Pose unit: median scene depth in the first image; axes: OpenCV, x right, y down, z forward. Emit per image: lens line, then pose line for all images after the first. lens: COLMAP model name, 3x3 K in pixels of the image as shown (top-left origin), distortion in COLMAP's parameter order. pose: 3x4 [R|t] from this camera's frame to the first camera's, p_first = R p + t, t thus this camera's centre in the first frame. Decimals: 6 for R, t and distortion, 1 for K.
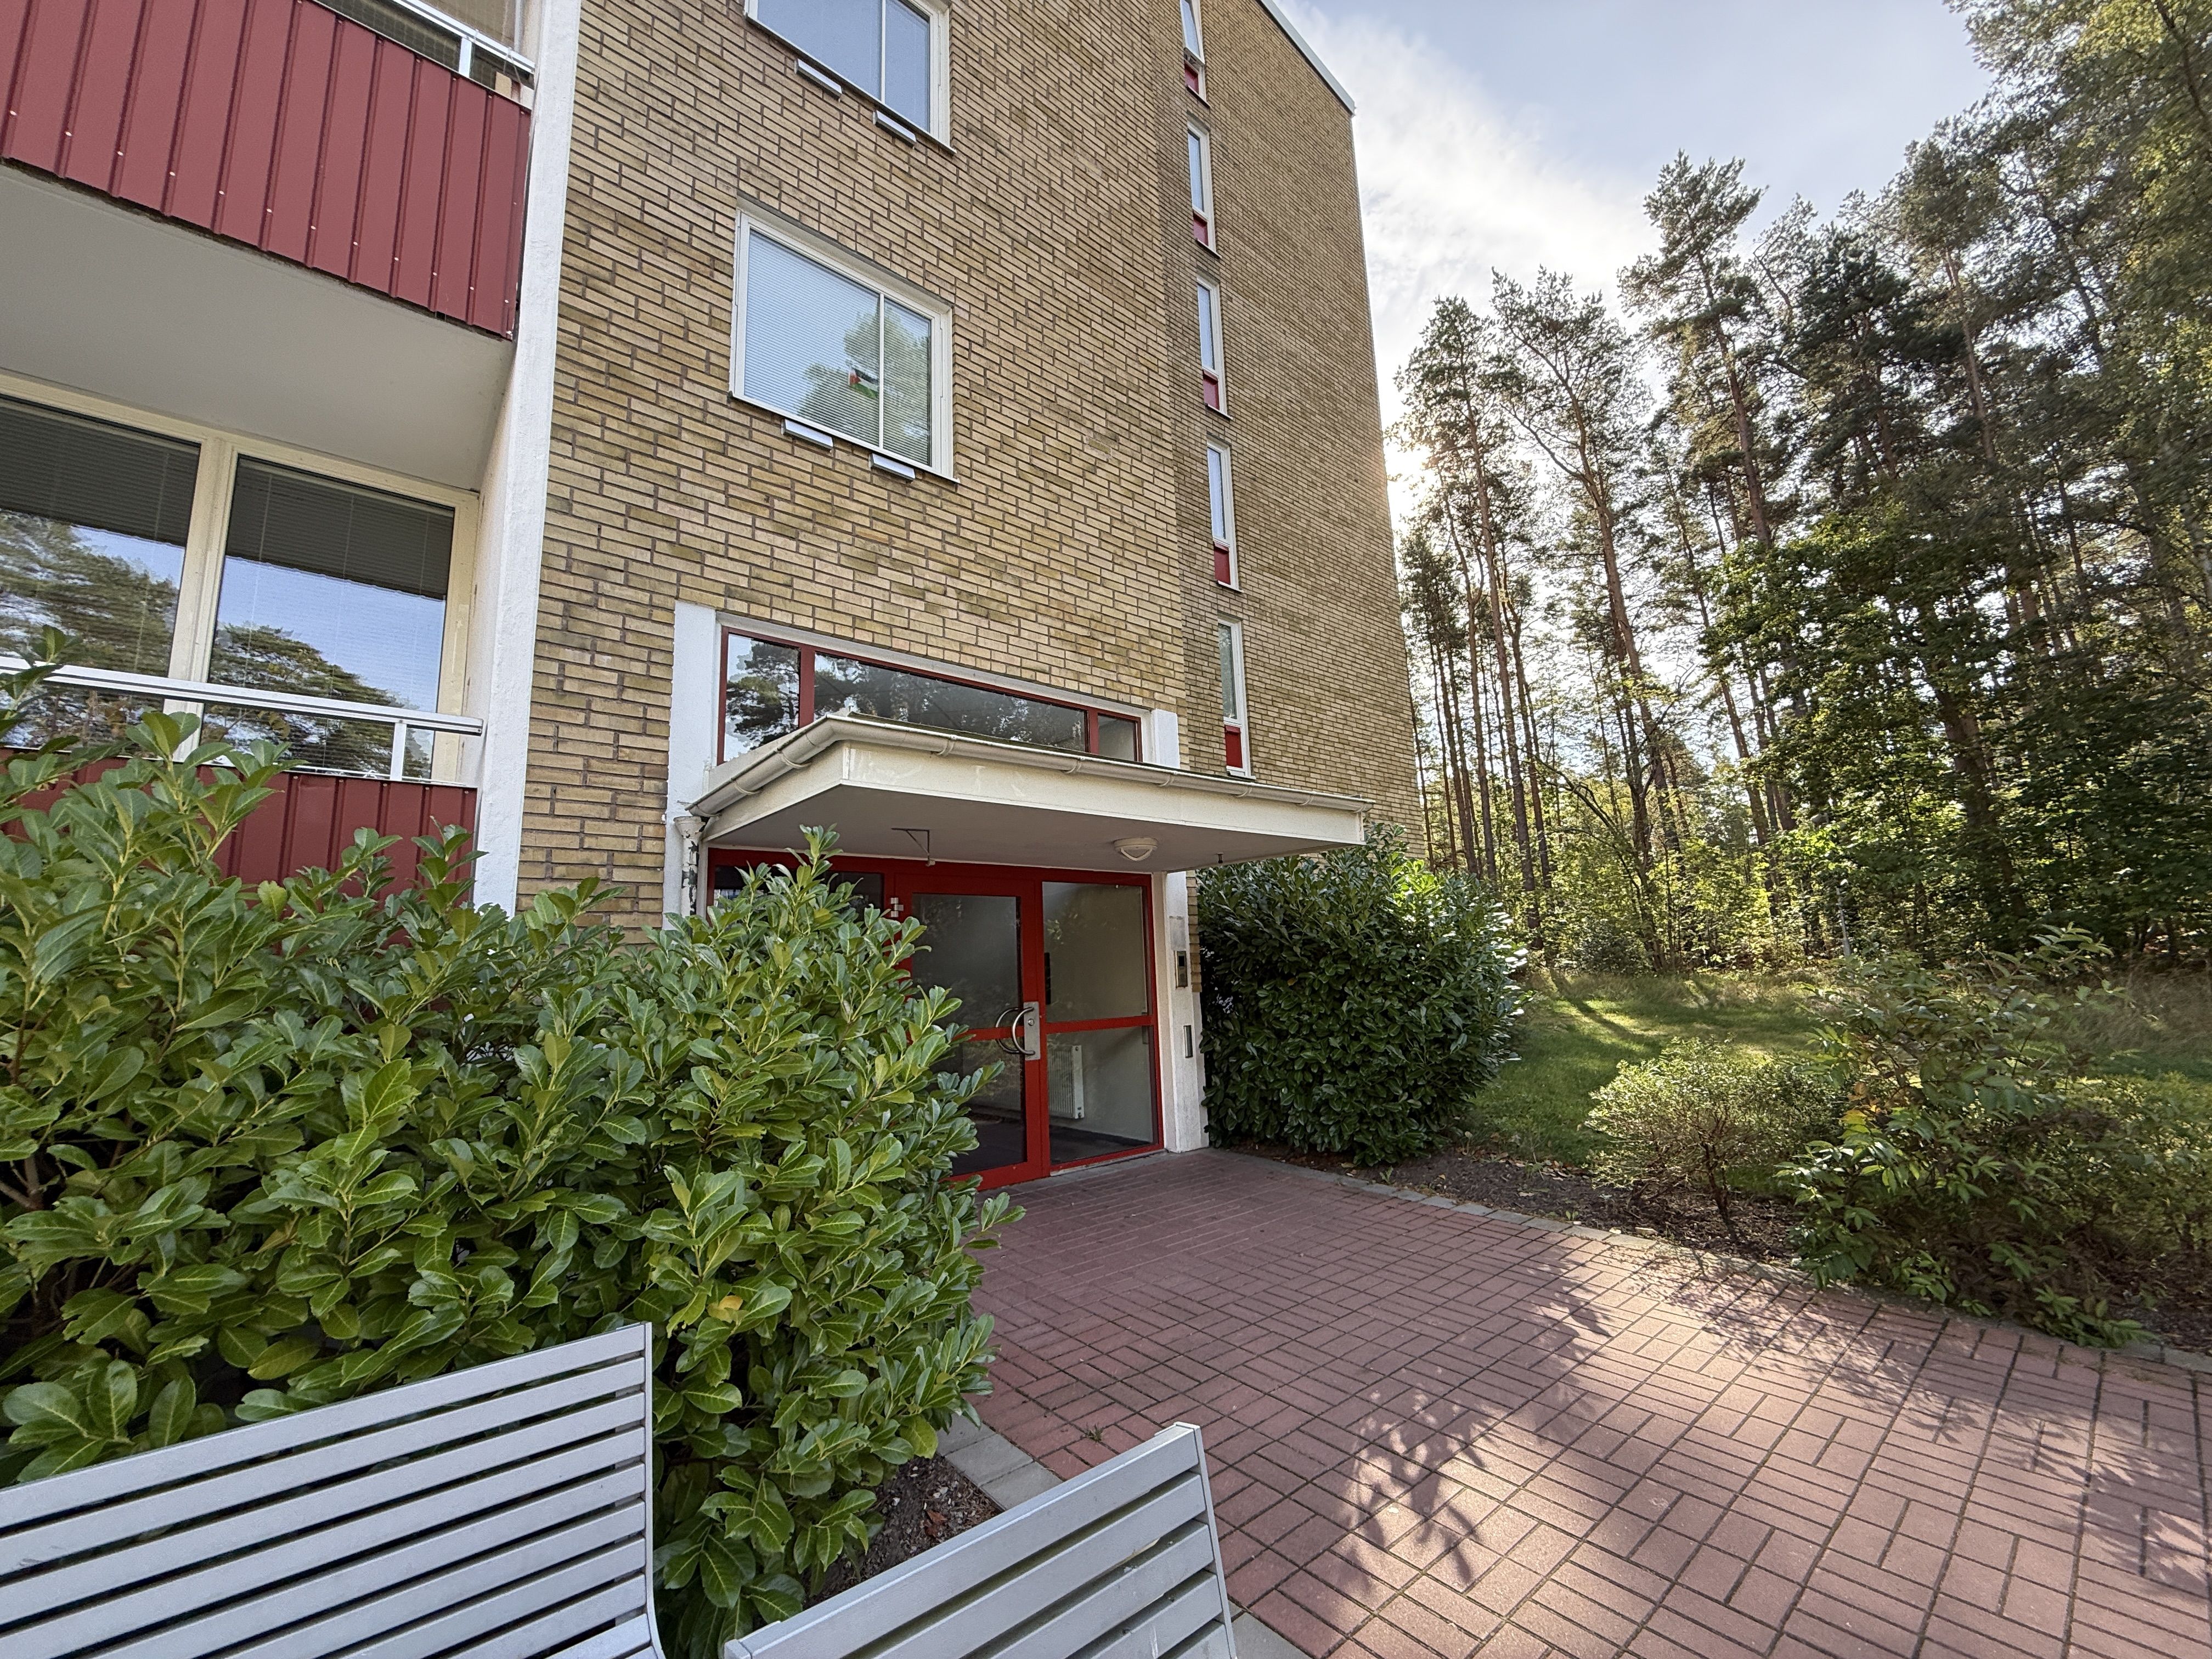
lens RADIAL K [[863.6, 0, 1105.3], [0, 863.6, 827.8], [0, 0, 1]] dist [-0.006283, 0.001091]
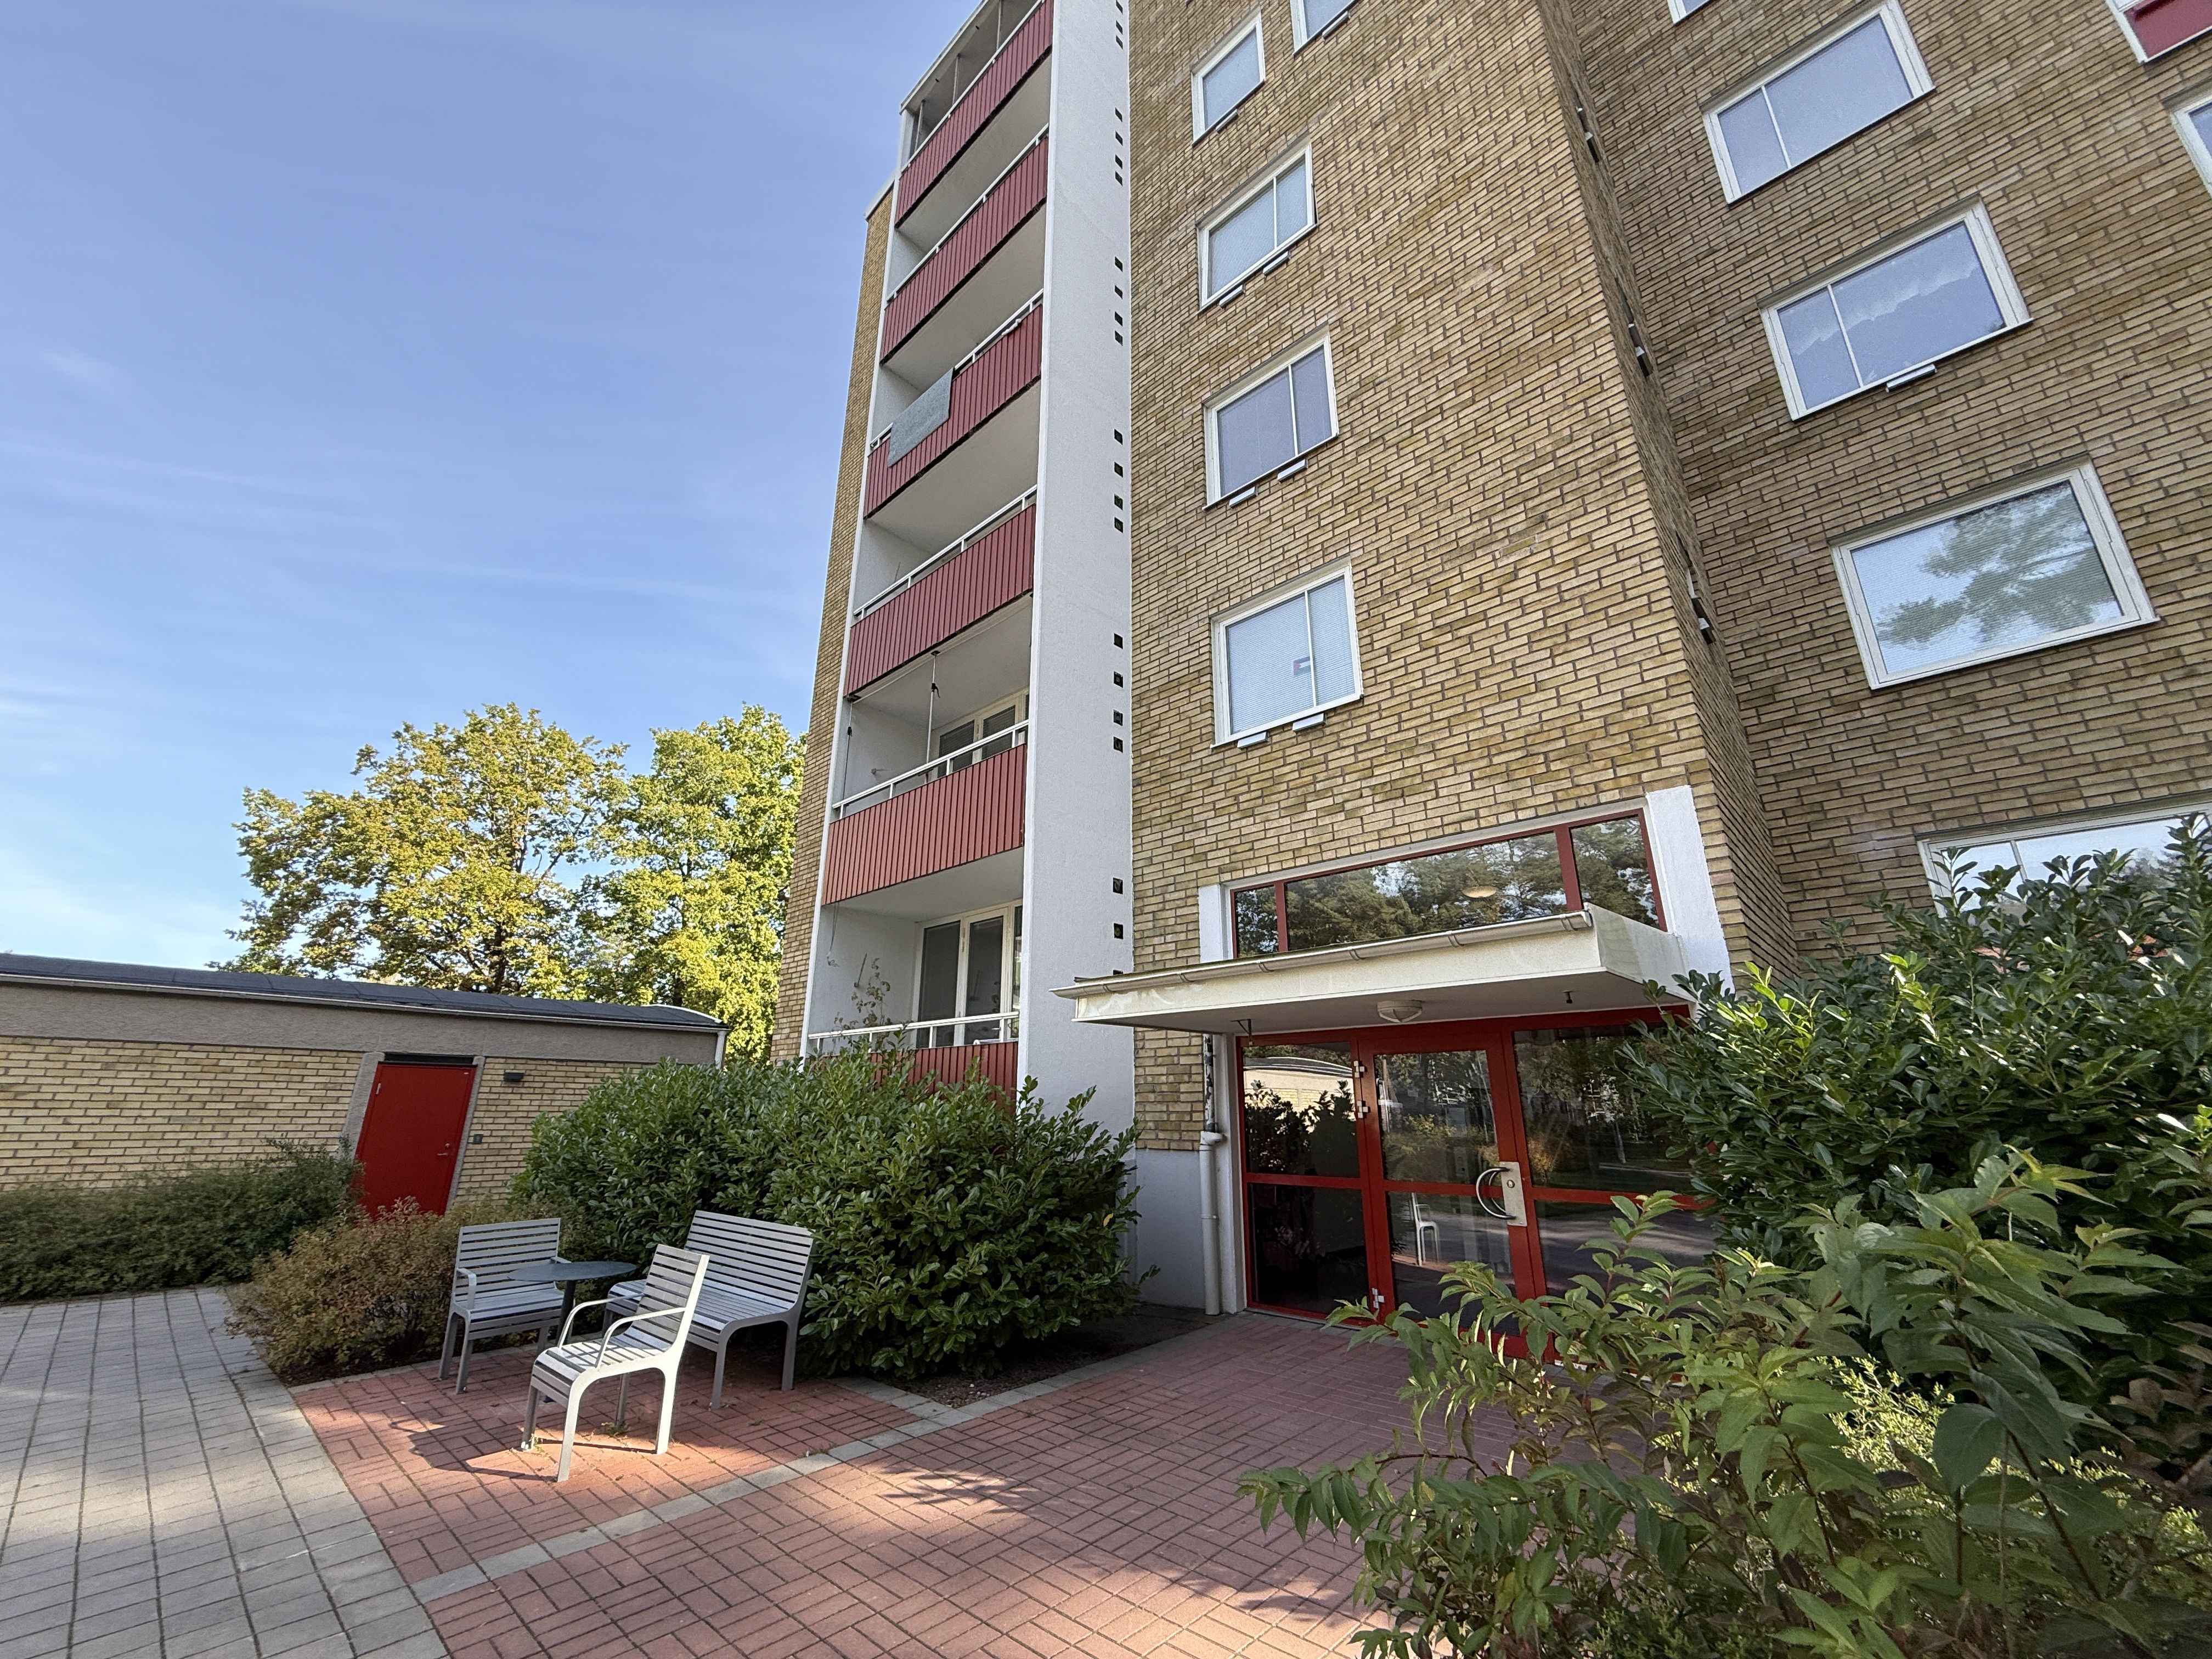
lens RADIAL K [[863.6, 0, 1111.5], [0, 863.6, 829.6], [0, 0, 1]] dist [-0.006283, 0.001091]
pose [[0.136813, -0.279344, -0.950394, 1.490546], [0.155051, 0.953629, -0.257975, 0.046689], [0.978387, -0.112066, 0.173781, 0.751427]]
